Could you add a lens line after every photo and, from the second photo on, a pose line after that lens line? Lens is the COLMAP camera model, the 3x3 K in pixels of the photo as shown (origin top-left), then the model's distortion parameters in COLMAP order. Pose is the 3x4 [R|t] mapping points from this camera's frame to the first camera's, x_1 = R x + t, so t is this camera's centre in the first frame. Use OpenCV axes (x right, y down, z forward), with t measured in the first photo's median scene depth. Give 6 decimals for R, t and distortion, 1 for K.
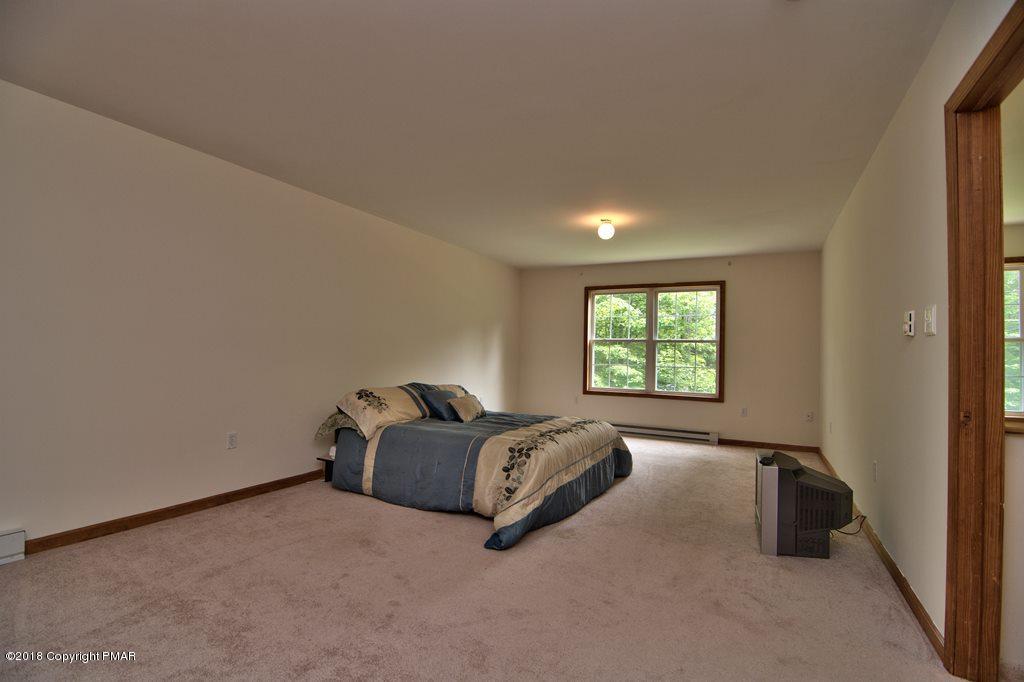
lens RADIAL K [[487.0, 0, 507.9], [0, 487.0, 347.8], [0, 0, 1]] dist [-0.000161, -0.015962]
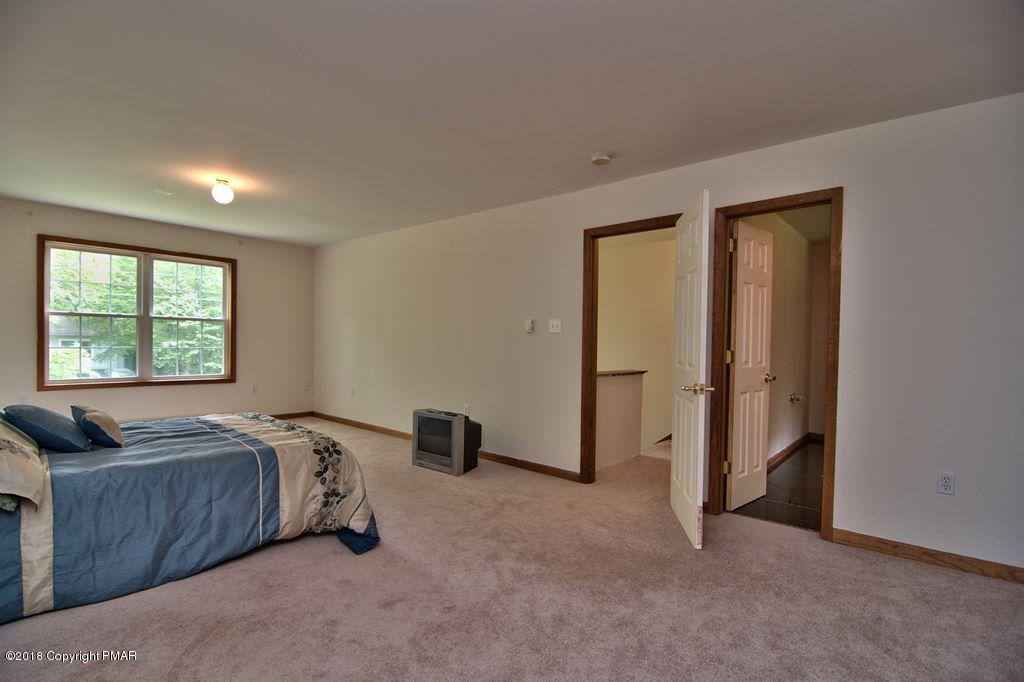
lens RADIAL K [[487.0, 0, 507.9], [0, 487.0, 347.8], [0, 0, 1]] dist [-0.000161, -0.015962]
pose [[0.235040, -0.029446, 0.971540, -0.513397], [-0.029813, 0.998852, 0.037486, -0.016537], [-0.971528, -0.037775, 0.233892, 0.304631]]
